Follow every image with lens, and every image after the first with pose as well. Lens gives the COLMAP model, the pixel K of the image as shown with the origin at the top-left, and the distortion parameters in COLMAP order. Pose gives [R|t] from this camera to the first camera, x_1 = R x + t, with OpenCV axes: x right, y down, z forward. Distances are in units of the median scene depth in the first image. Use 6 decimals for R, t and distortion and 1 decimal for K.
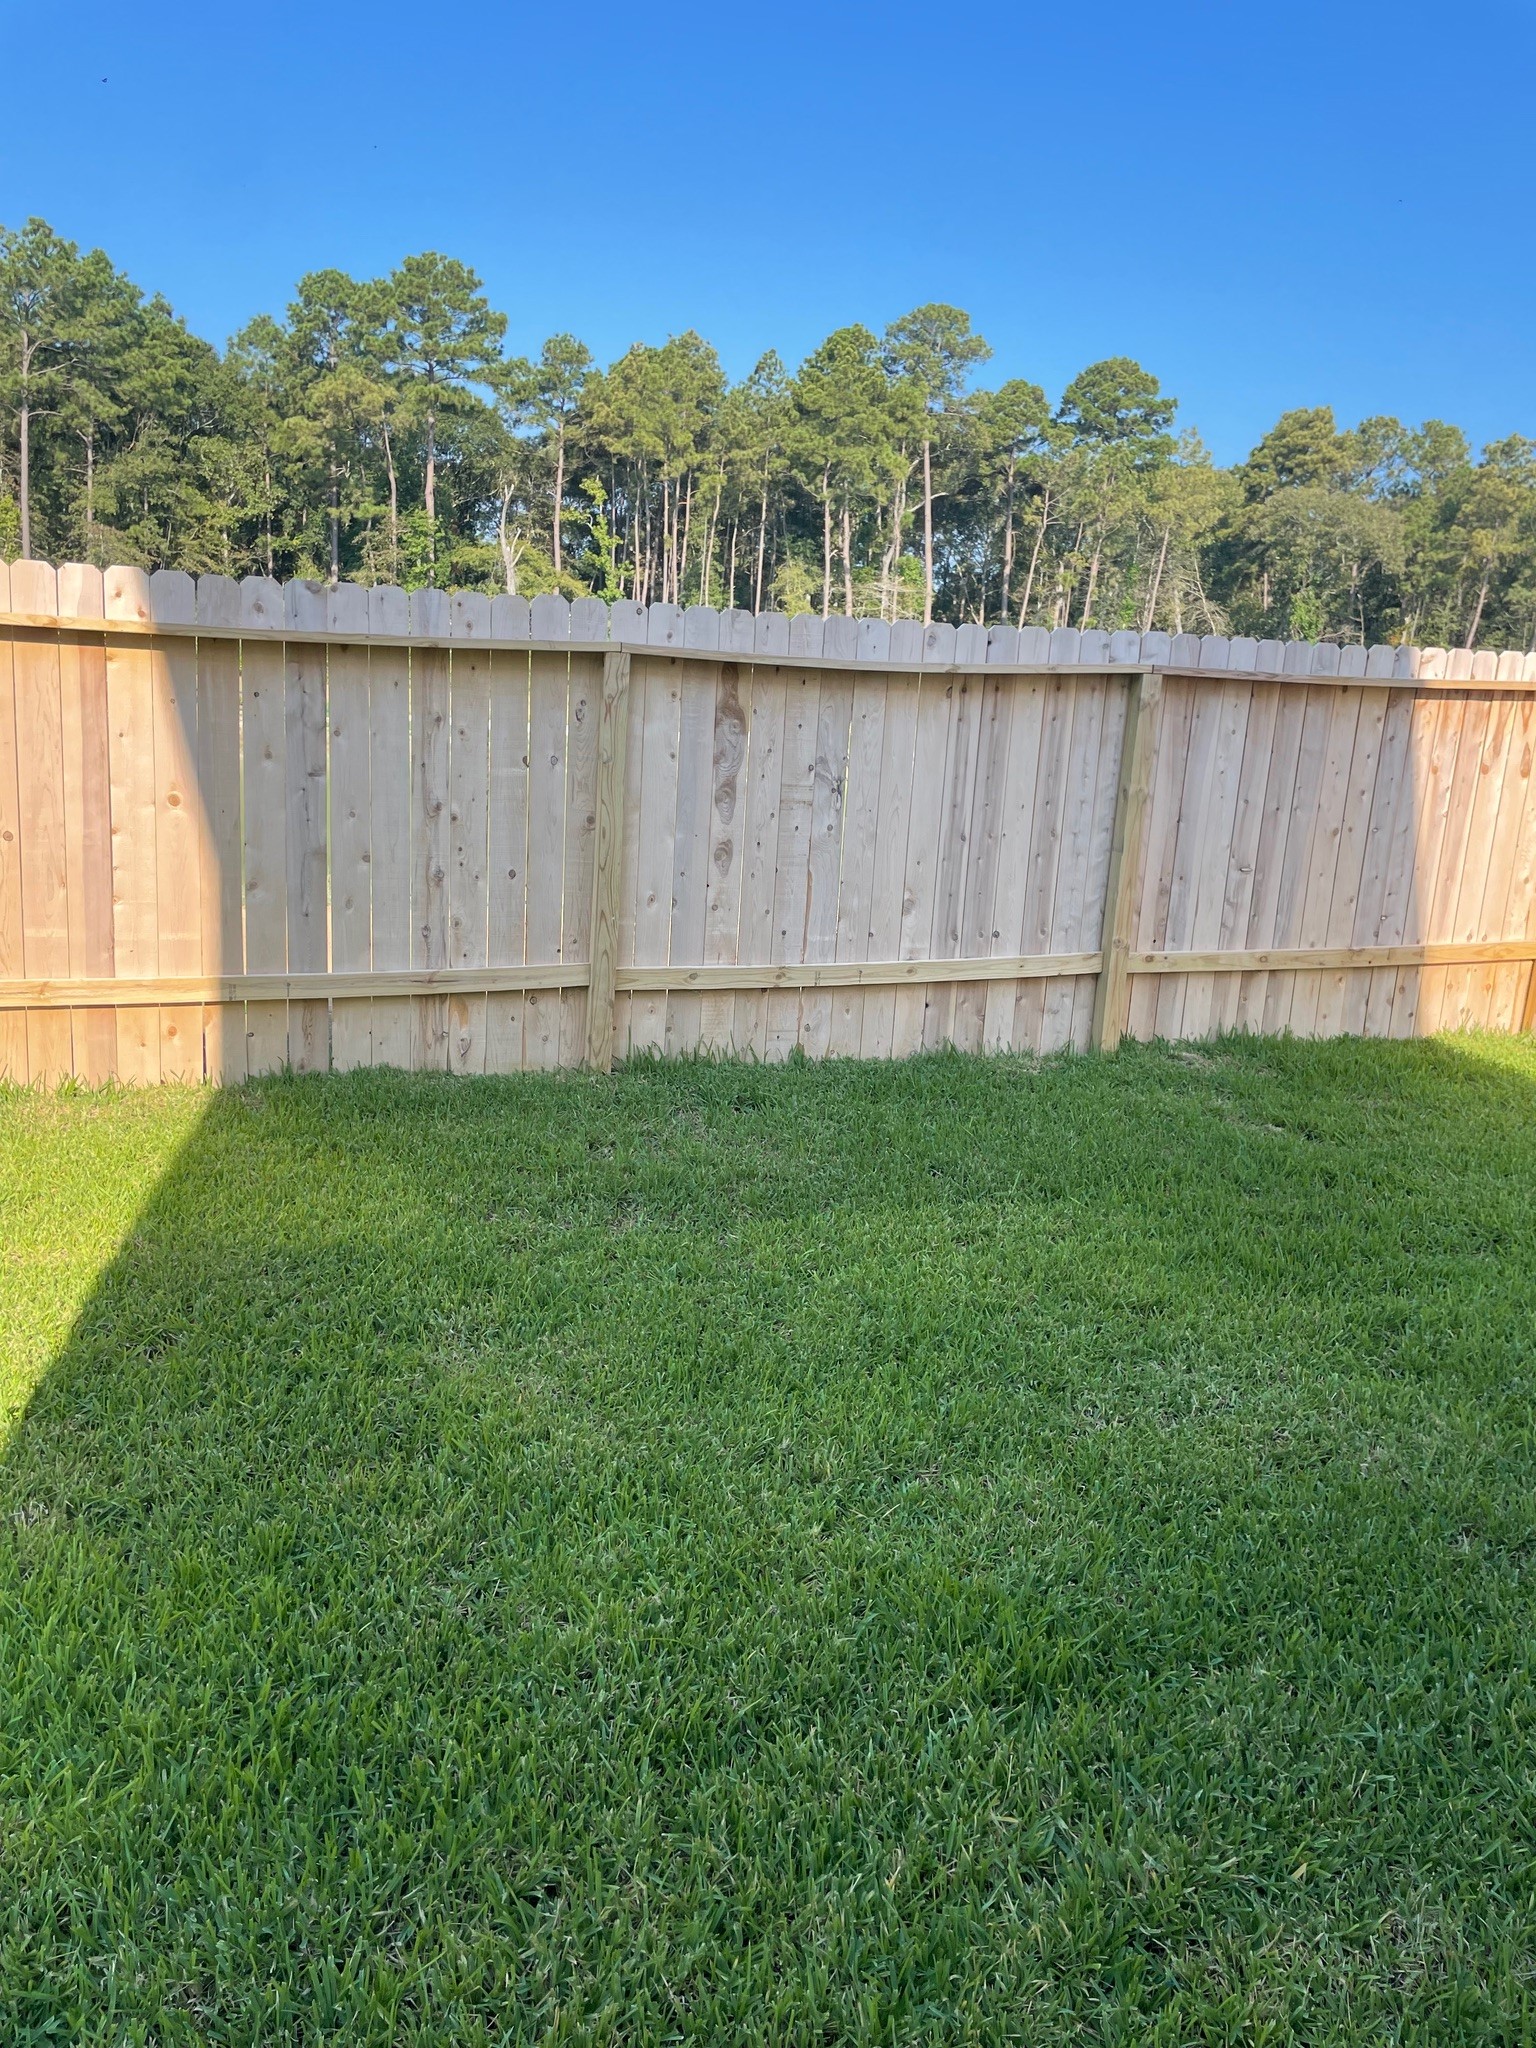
lens RADIAL K [[1551.7, 0, 768.0], [0, 1551.7, 1024.0], [0, 0, 1]] dist [-0.002109, -0.000973]
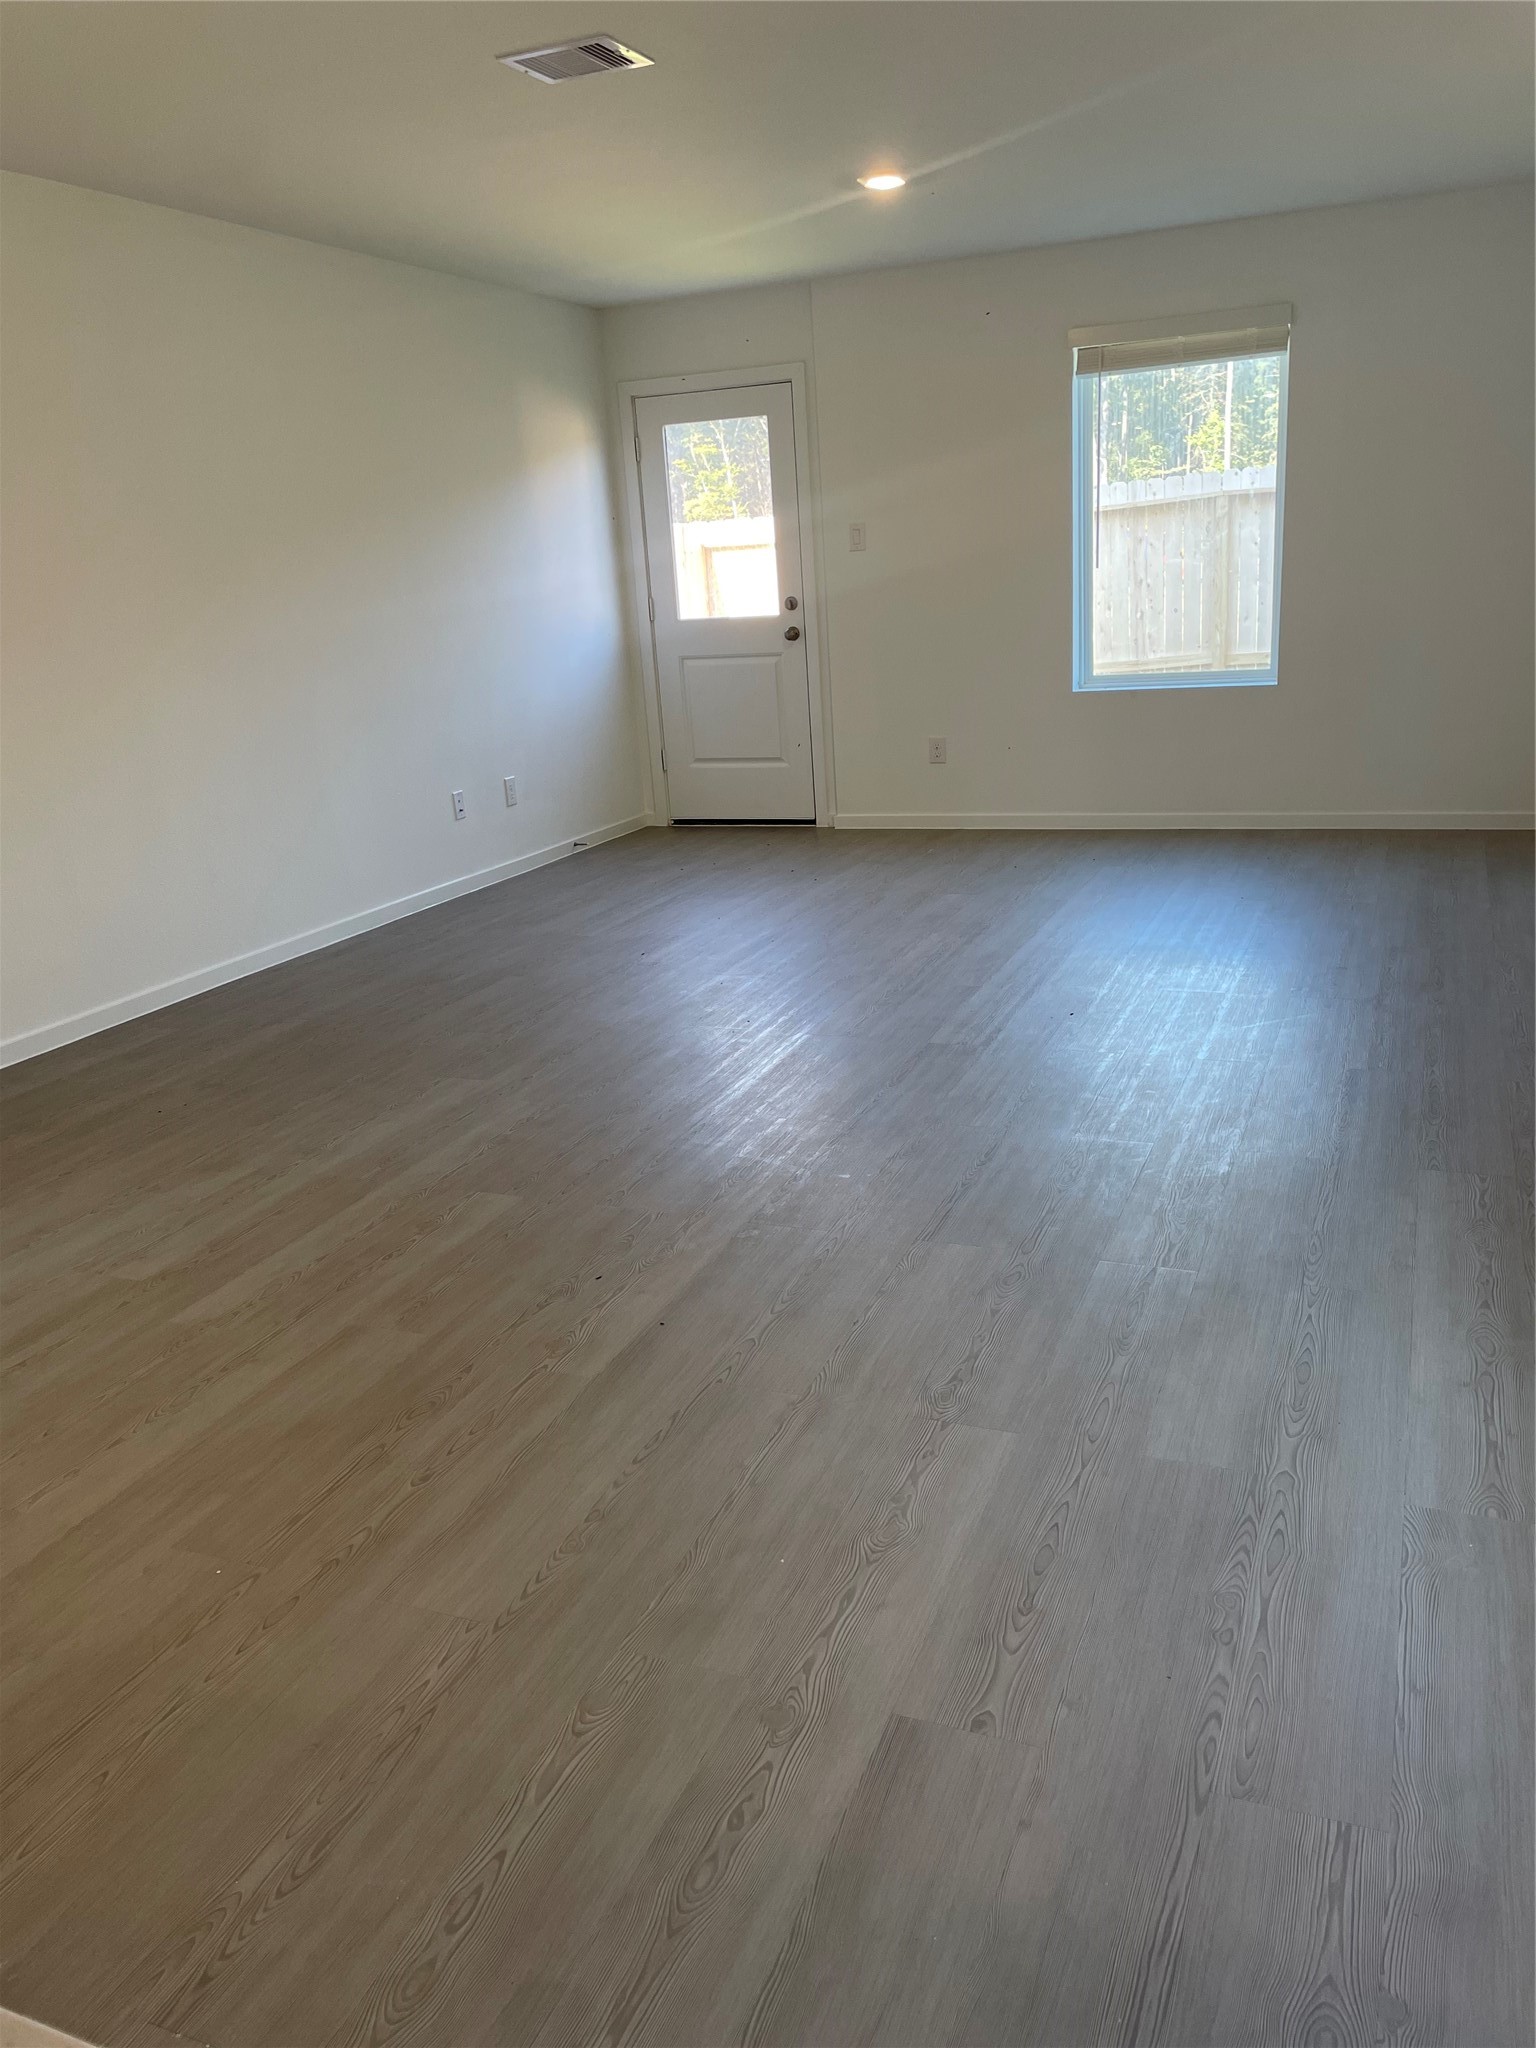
lens RADIAL K [[1551.7, 0, 768.0], [0, 1551.7, 1024.0], [0, 0, 1]] dist [-0.002109, -0.000973]
pose [[0.739184, 0.078442, -0.668919, 0.886363], [-0.032624, 0.996199, 0.080770, 0.313686], [0.672712, -0.037881, 0.738934, -0.963885]]
